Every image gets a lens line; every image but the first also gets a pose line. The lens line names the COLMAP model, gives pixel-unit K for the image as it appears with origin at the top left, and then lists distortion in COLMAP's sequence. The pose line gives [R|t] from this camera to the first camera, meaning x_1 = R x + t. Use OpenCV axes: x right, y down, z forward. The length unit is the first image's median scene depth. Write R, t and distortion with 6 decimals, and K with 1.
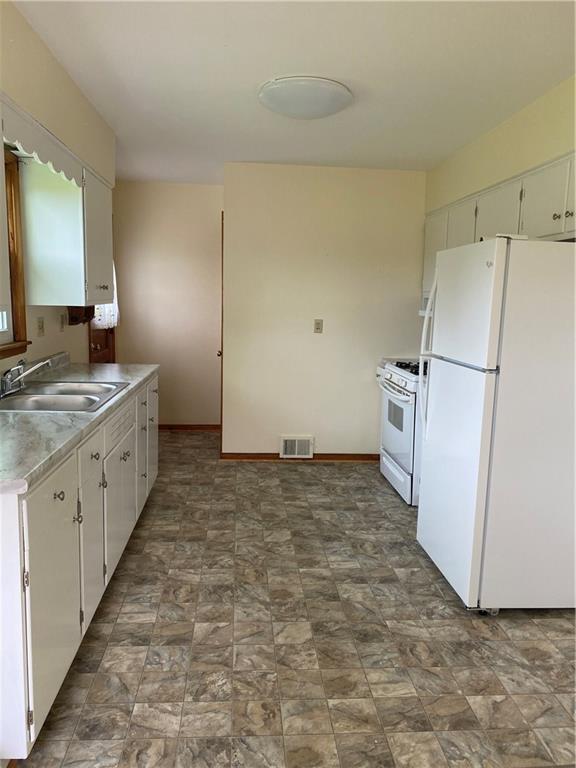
lens RADIAL K [[592.3, 0, 288.4], [0, 592.3, 384.3], [0, 0, 1]] dist [0.036422, -0.023214]
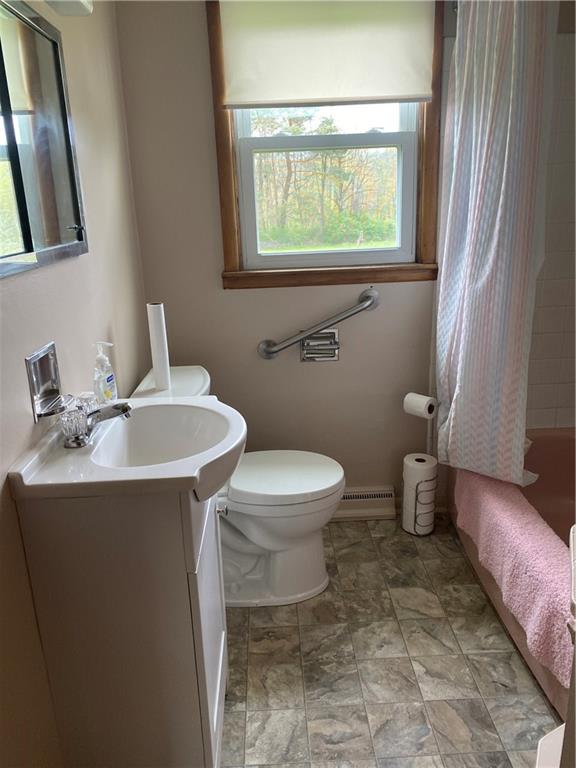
lens RADIAL K [[592.3, 0, 286.4], [0, 592.3, 382.7], [0, 0, 1]] dist [0.036422, -0.023214]
pose [[0.043341, -0.336546, 0.940669, -0.619555], [0.189954, 0.927154, 0.322959, -0.153424], [-0.980836, 0.164687, 0.104112, 0.954033]]
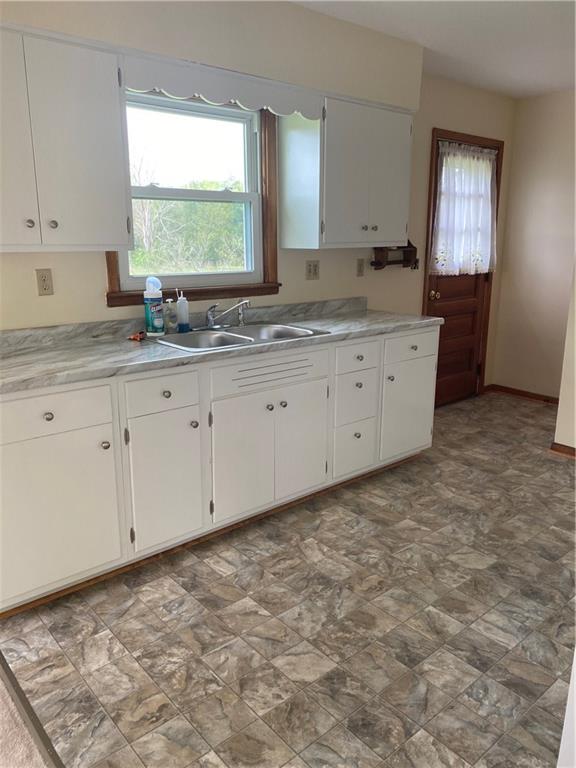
lens RADIAL K [[592.3, 0, 289.3], [0, 592.3, 380.1], [0, 0, 1]] dist [0.036422, -0.023214]
pose [[0.590626, 0.166876, -0.789502, 0.509768], [-0.107212, 0.985938, 0.128191, -0.047003], [0.799792, 0.008931, 0.600211, 0.466515]]
